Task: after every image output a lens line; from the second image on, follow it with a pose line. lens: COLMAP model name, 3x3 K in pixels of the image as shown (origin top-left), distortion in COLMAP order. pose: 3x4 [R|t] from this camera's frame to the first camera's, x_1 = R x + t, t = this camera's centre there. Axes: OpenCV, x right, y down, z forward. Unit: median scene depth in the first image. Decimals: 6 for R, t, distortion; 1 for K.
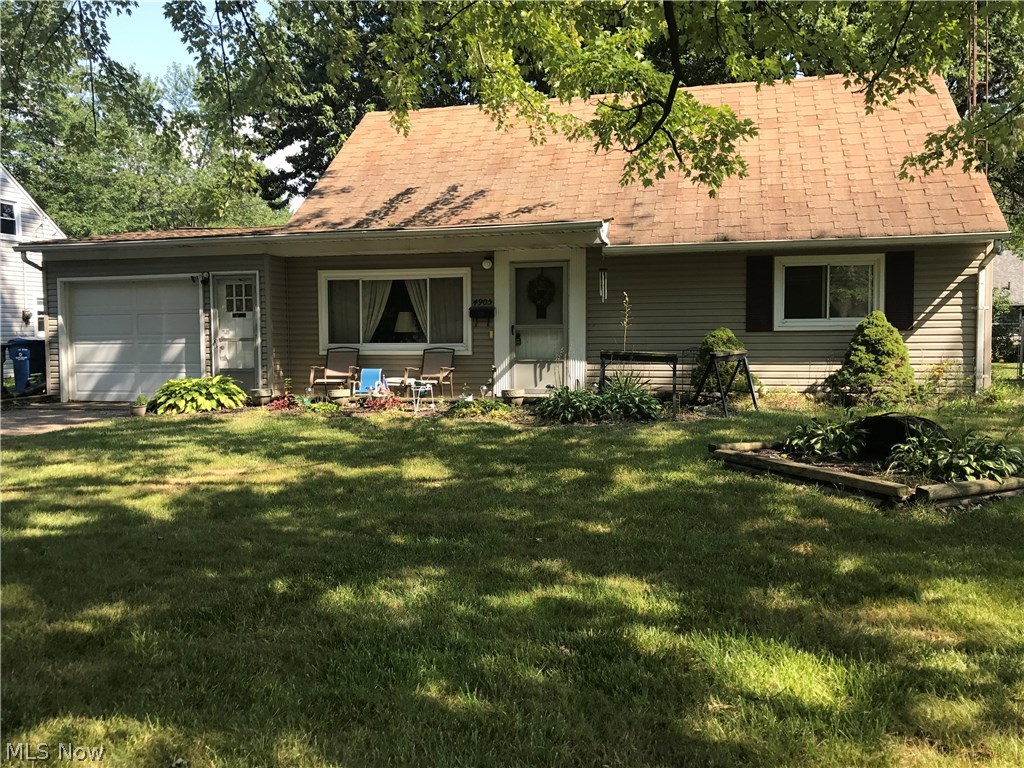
lens RADIAL K [[847.7, 0, 512.0], [0, 847.7, 384.0], [0, 0, 1]] dist [0.049311, -0.008882]
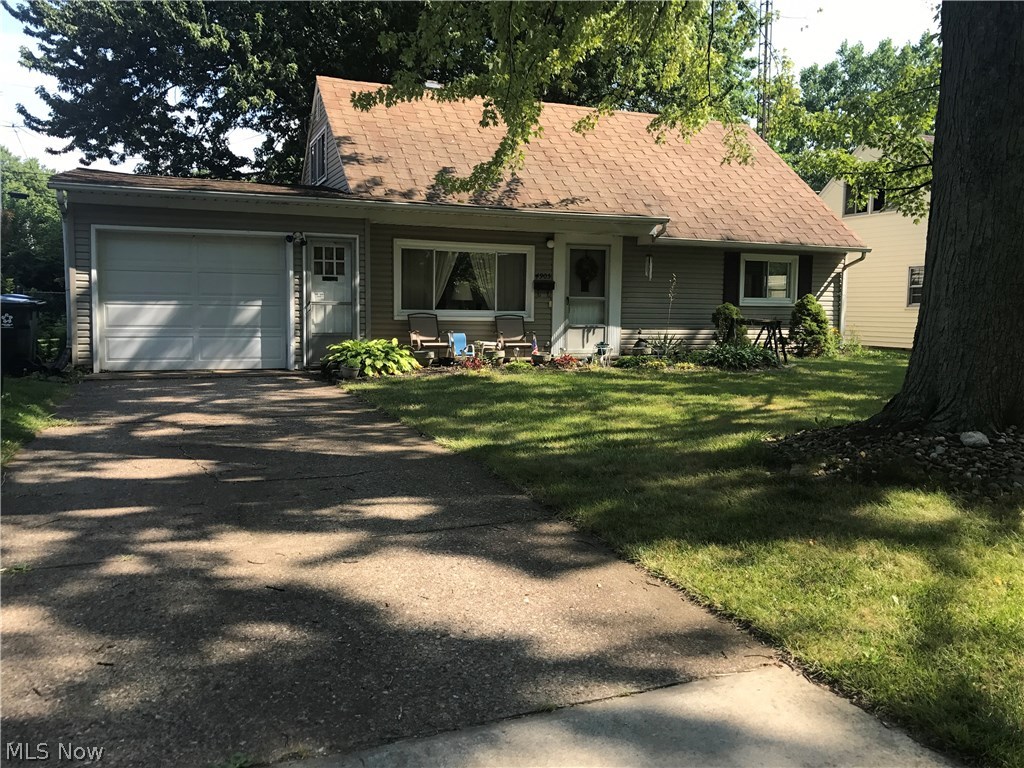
lens RADIAL K [[847.7, 0, 512.0], [0, 847.7, 384.0], [0, 0, 1]] dist [0.049311, -0.008882]
pose [[0.800990, -0.033814, 0.597722, -0.762211], [0.016924, 0.999284, 0.033852, 0.011907], [-0.598439, -0.016999, 0.800988, 0.082959]]
